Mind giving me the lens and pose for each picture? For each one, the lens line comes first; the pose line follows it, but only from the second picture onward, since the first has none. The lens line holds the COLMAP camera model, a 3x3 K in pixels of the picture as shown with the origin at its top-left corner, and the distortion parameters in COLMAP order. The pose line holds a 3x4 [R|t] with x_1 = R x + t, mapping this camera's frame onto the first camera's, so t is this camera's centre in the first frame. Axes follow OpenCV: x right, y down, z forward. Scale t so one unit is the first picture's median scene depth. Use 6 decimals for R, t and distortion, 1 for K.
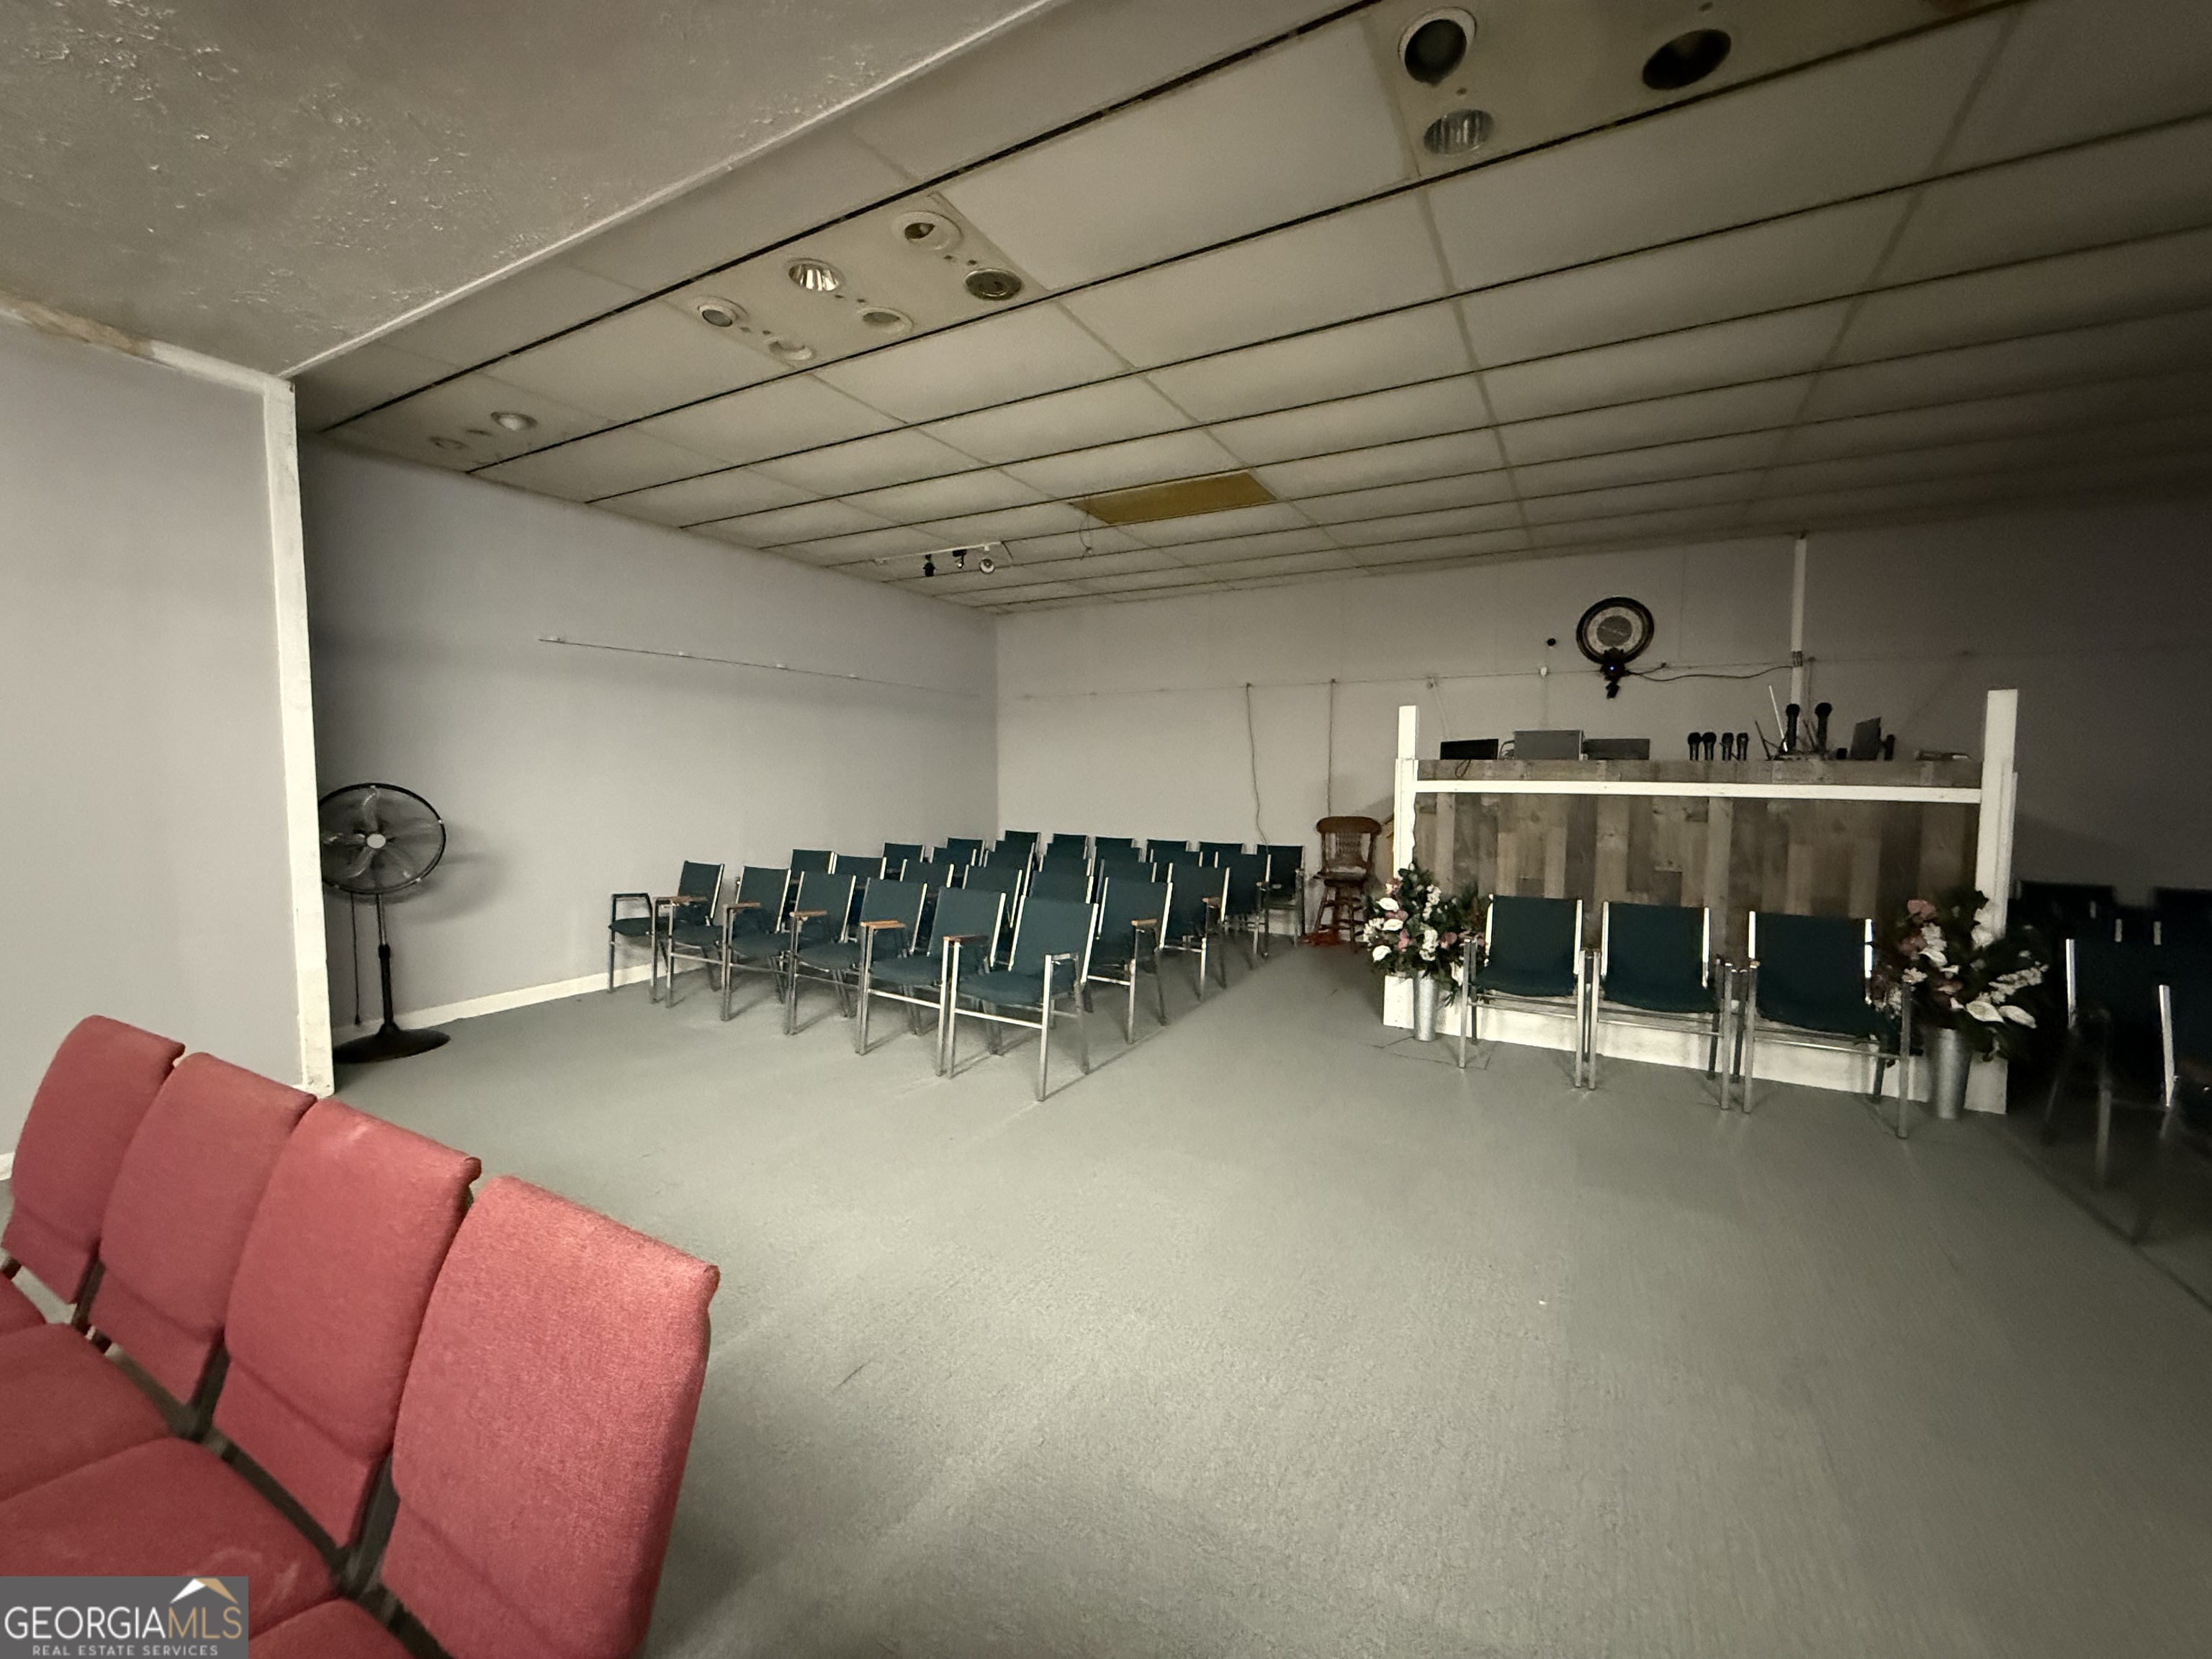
lens RADIAL K [[880.5, 0, 1110.0], [0, 880.5, 821.0], [0, 0, 1]] dist [-0.001426, 0.000206]
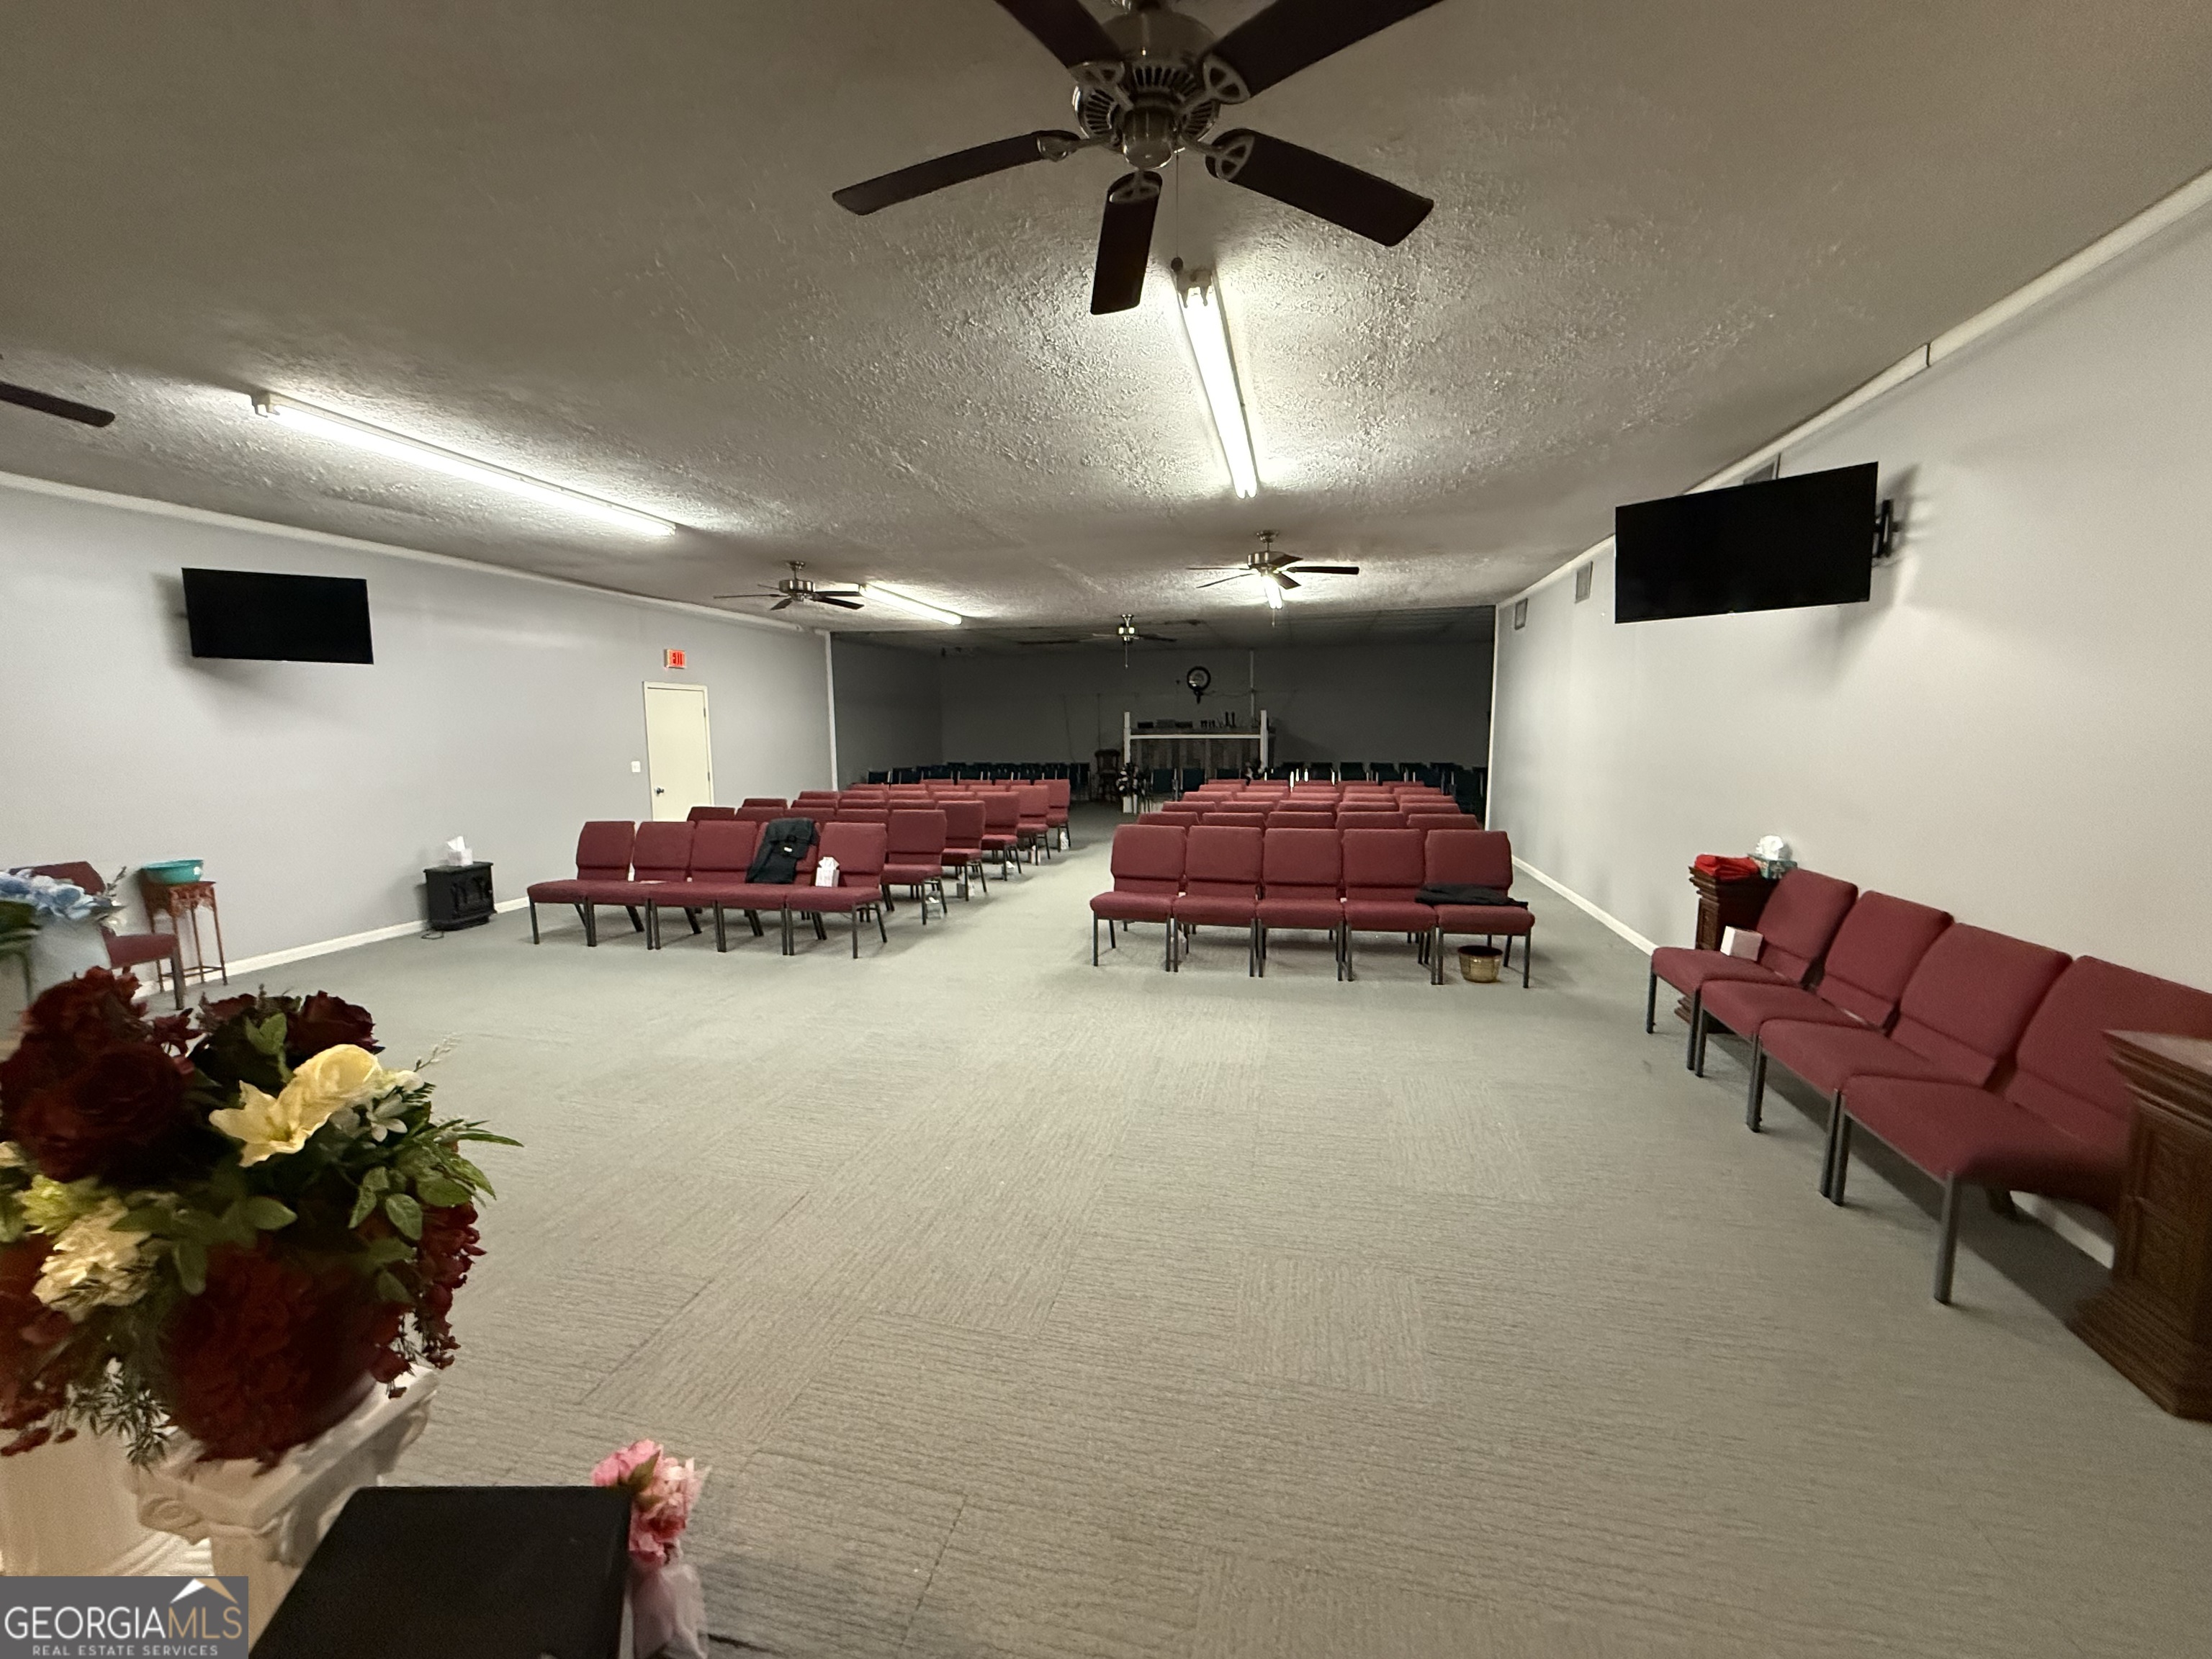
lens RADIAL K [[880.5, 0, 1094.3], [0, 880.5, 835.5], [0, 0, 1]] dist [-0.001426, 0.000206]
pose [[0.961175, -0.048507, 0.271644, -0.688596], [0.032299, 0.997438, 0.063826, 0.112517], [-0.274044, -0.052574, 0.960279, -2.129375]]
